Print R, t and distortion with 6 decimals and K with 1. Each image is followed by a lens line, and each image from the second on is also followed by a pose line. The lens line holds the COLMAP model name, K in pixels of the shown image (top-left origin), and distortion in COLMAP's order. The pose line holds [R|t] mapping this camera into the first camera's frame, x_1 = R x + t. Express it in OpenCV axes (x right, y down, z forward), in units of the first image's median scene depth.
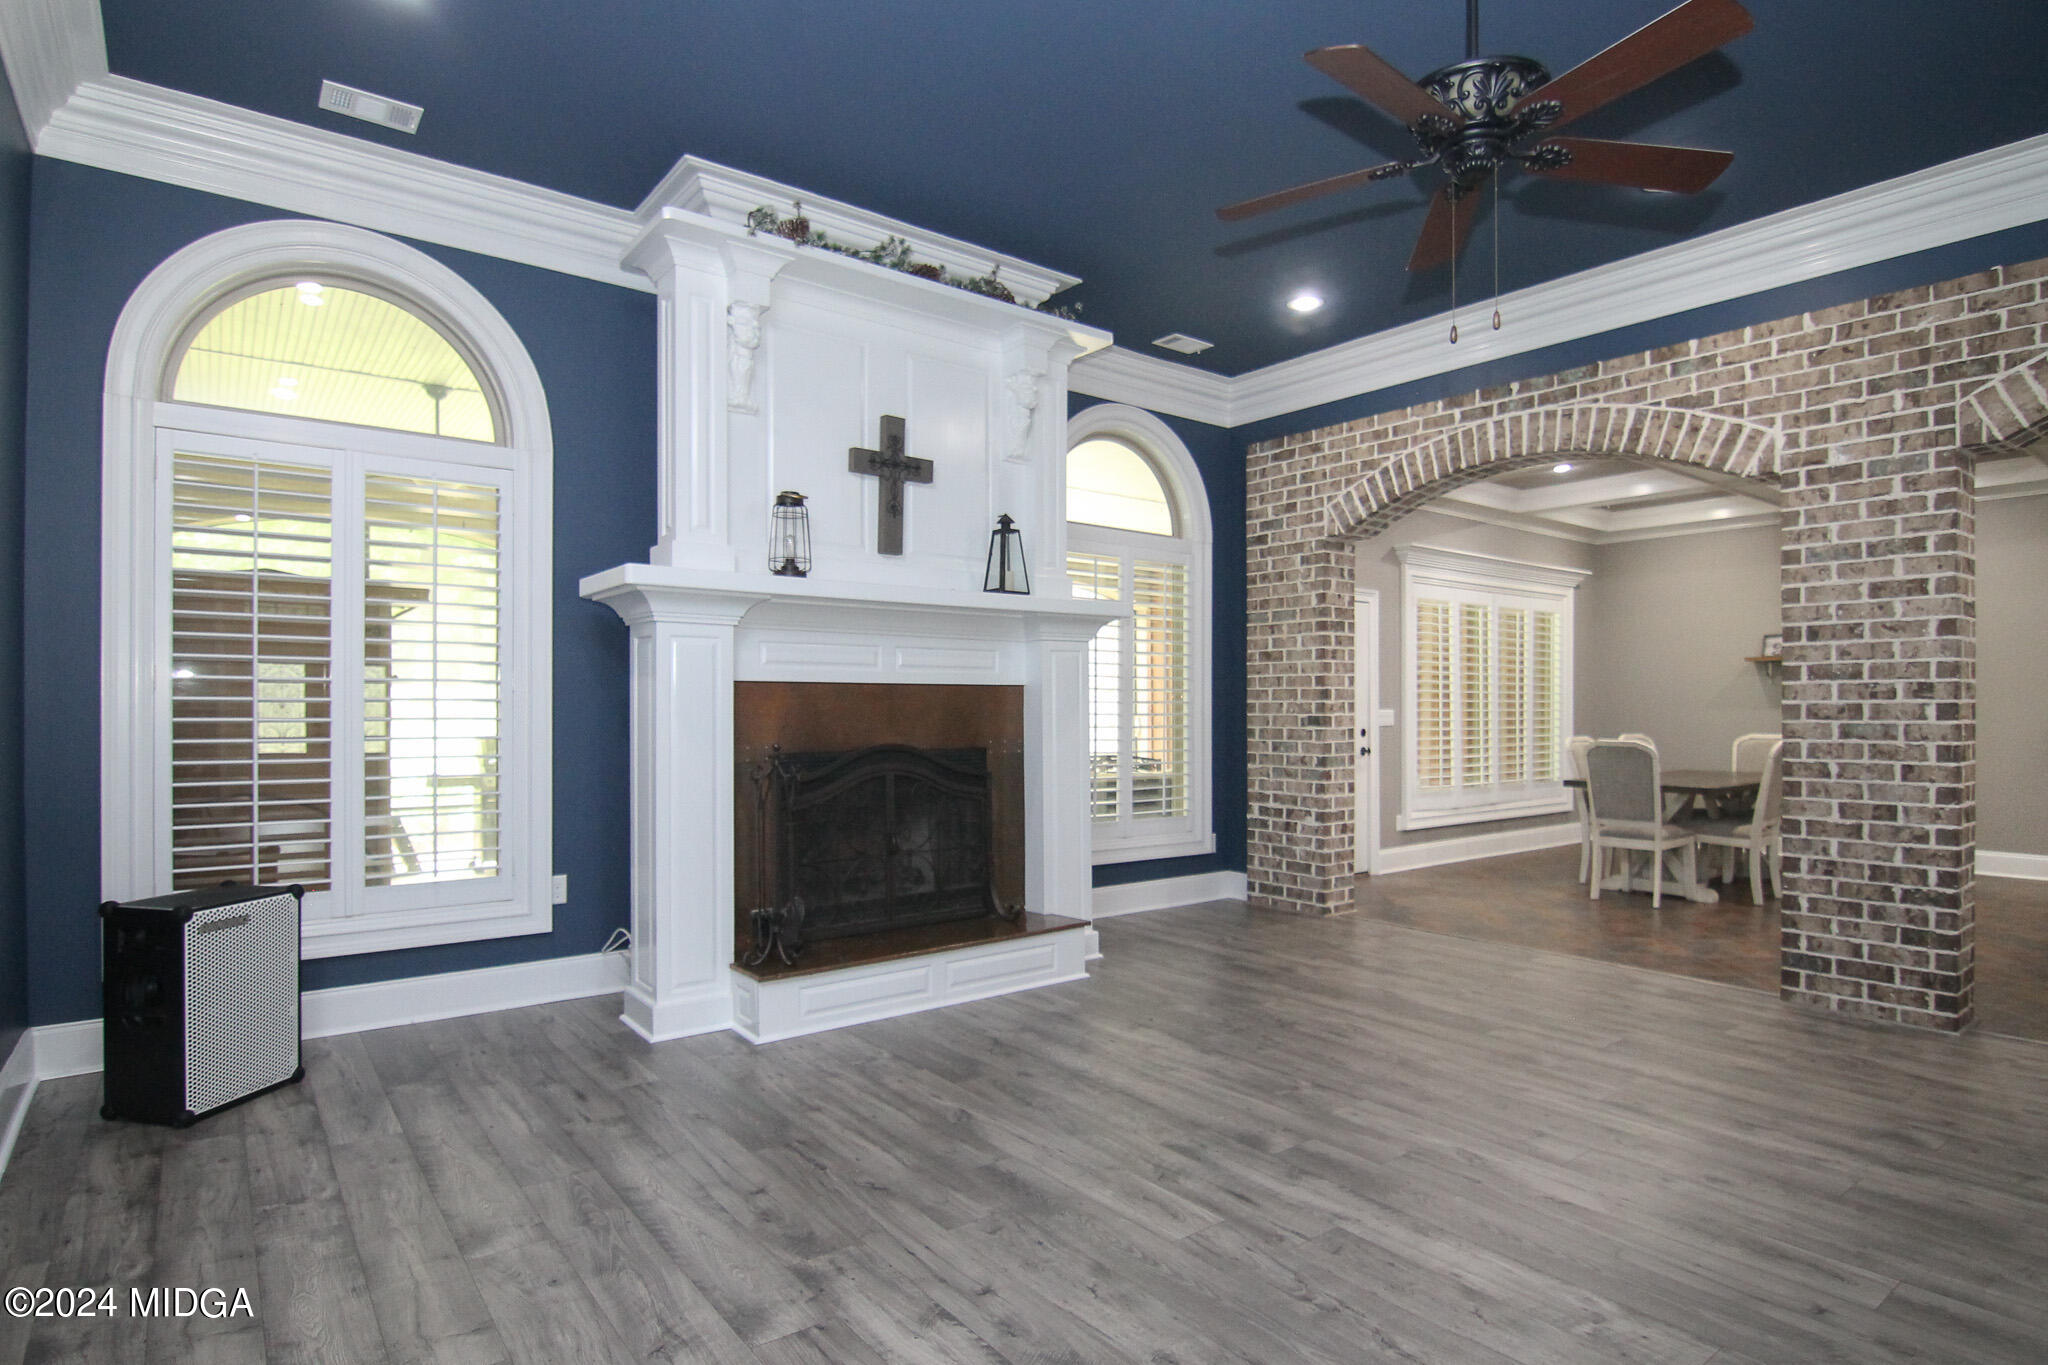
lens RADIAL K [[1074.4, 0, 1038.2], [0, 1074.4, 711.2], [0, 0, 1]] dist [-0.019658, -0.010041]
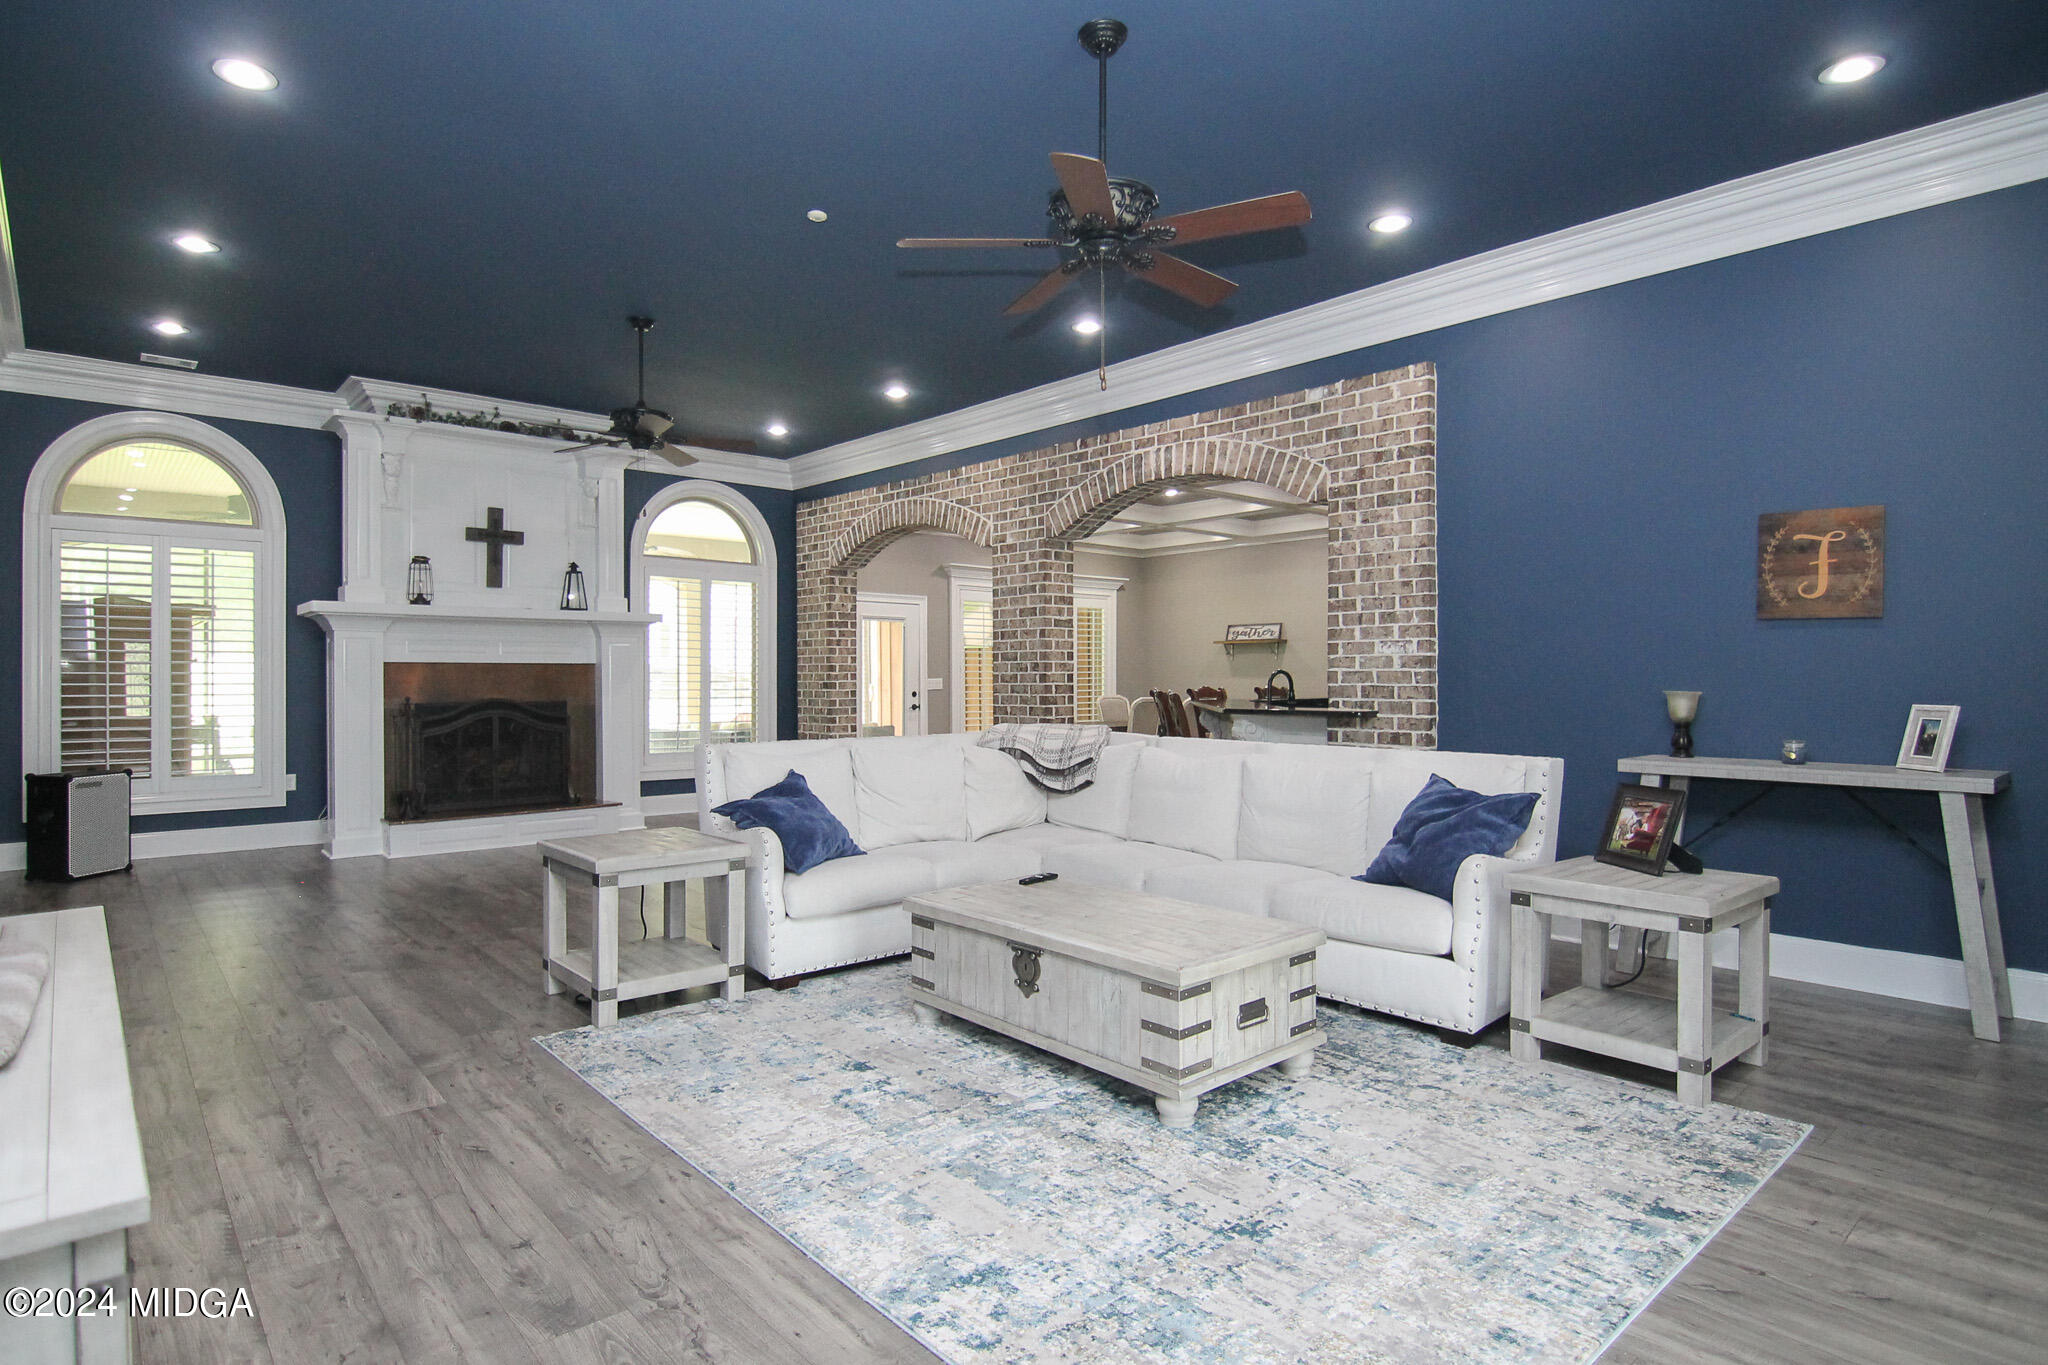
lens RADIAL K [[1074.4, 0, 1031.2], [0, 1074.4, 675.0], [0, 0, 1]] dist [-0.019658, -0.010041]
pose [[0.997155, -0.001142, 0.075366, 0.568452], [0.001644, 0.999977, -0.006588, 0.005805], [-0.075356, 0.006693, 0.997134, -0.739931]]
